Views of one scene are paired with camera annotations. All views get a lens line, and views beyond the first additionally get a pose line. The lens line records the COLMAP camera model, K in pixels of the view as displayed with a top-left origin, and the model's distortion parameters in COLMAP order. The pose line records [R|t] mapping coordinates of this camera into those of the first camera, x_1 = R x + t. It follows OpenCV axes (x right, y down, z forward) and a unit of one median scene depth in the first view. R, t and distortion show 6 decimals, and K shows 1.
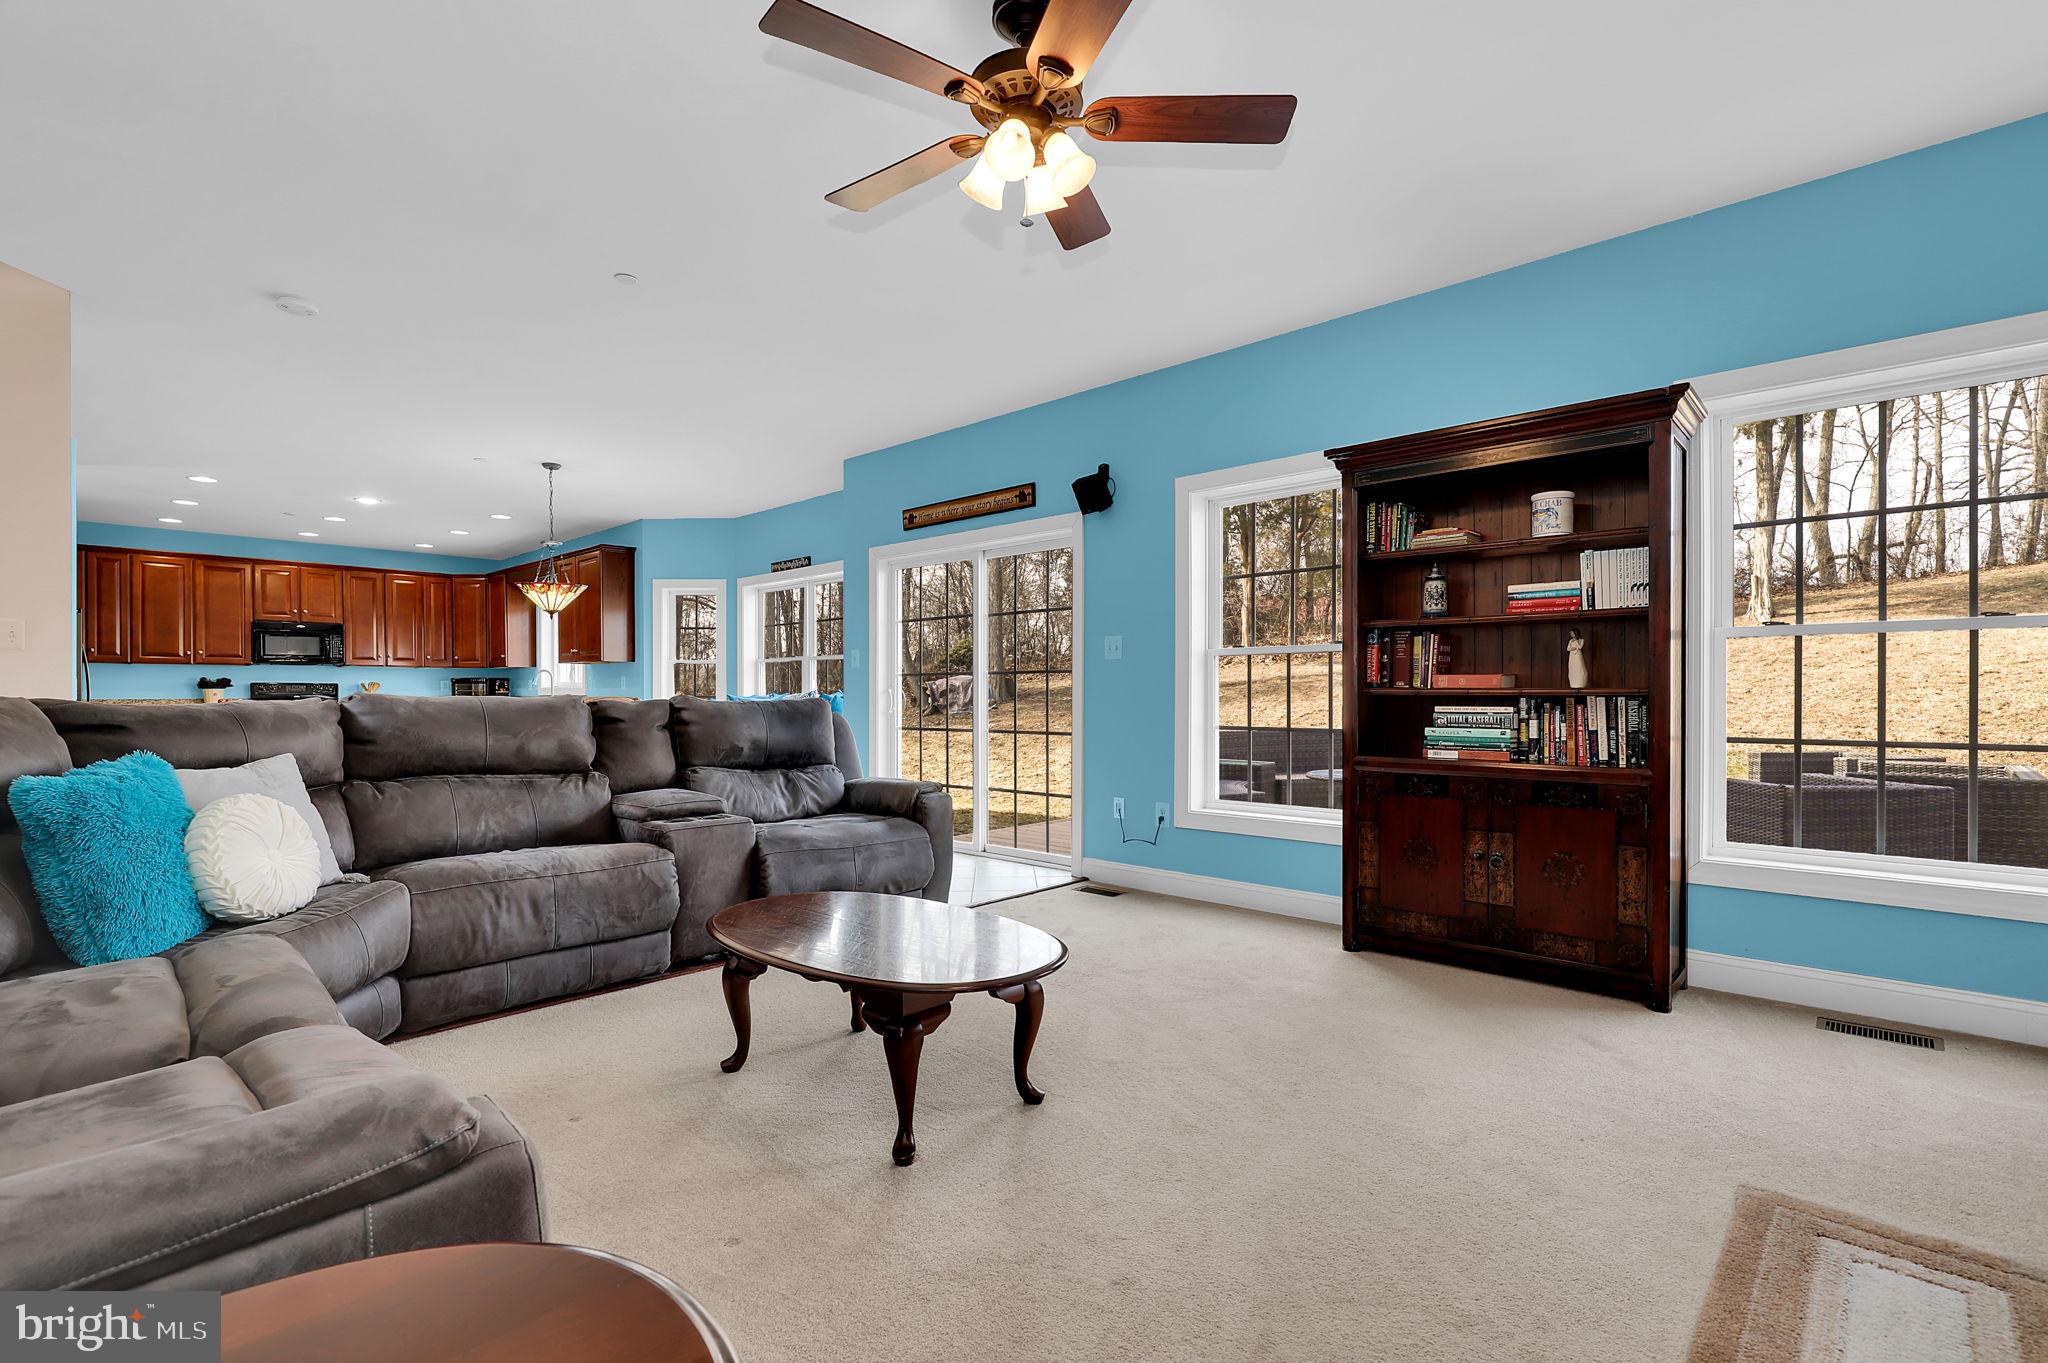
lens RADIAL K [[891.4, 0, 1021.6], [0, 891.4, 696.0], [0, 0, 1]] dist [-0.001715, -0.000305]
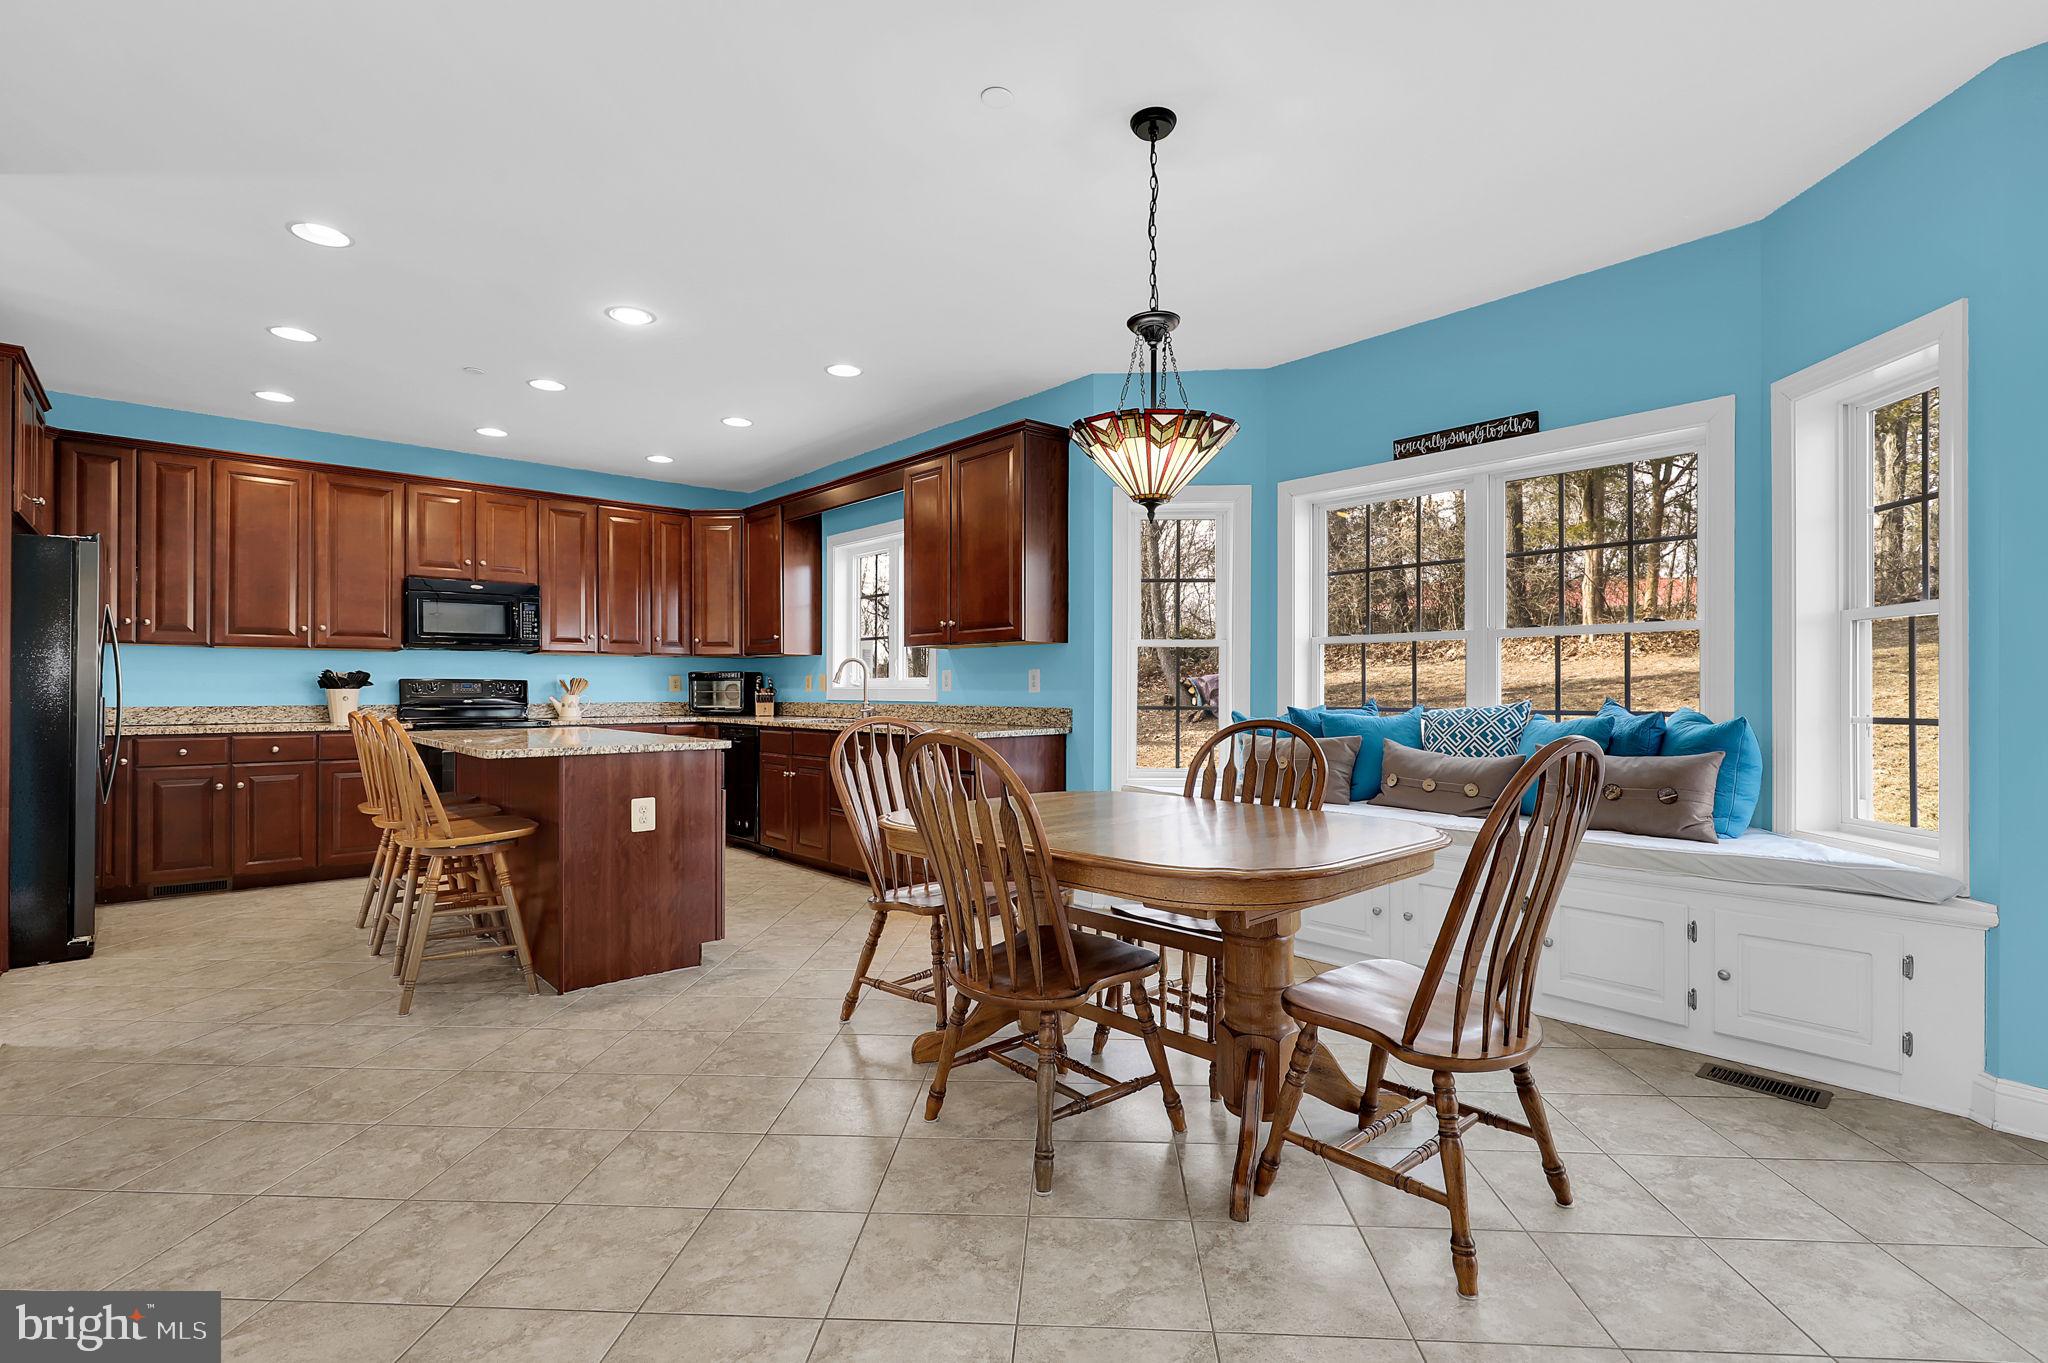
lens RADIAL K [[929.2, 0, 1032.8], [0, 929.2, 689.8], [0, 0, 1]] dist [0.004176, 0.001266]
pose [[0.994912, 0.004802, -0.100629, -0.378922], [-0.005132, 0.999982, -0.003026, -0.008074], [0.100613, 0.003527, 0.994919, 0.418306]]
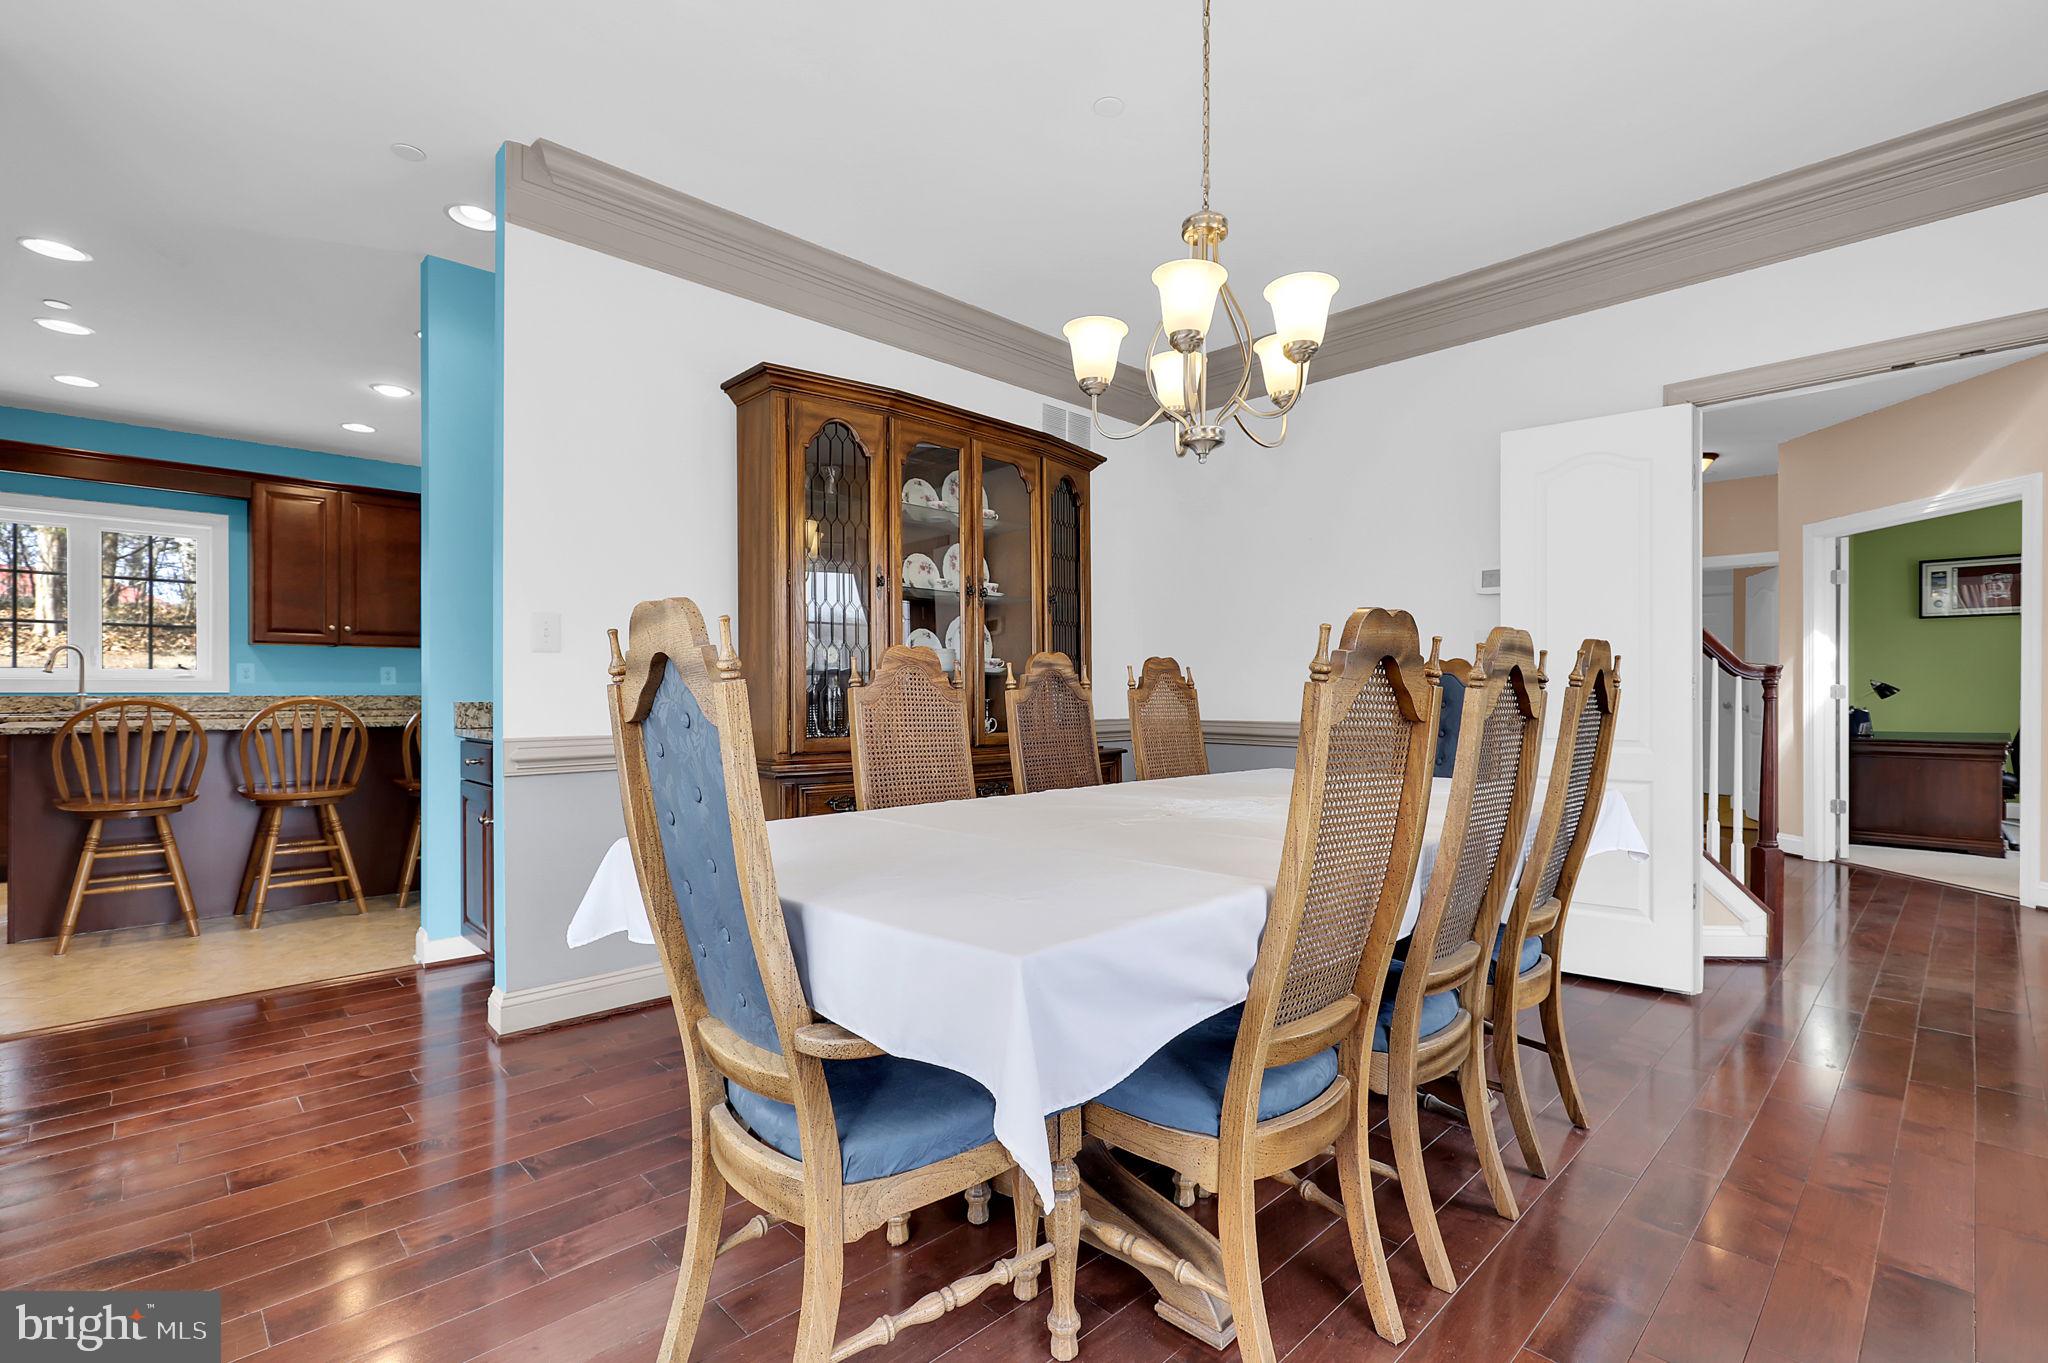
lens RADIAL K [[929.2, 0, 1032.8], [0, 929.2, 689.8], [0, 0, 1]] dist [0.004176, 0.001266]
pose [[0.054235, -0.001285, 0.998527, -1.154085], [-0.000340, 0.999999, 0.001306, -0.004724], [-0.998528, -0.000411, 0.054235, 0.414396]]
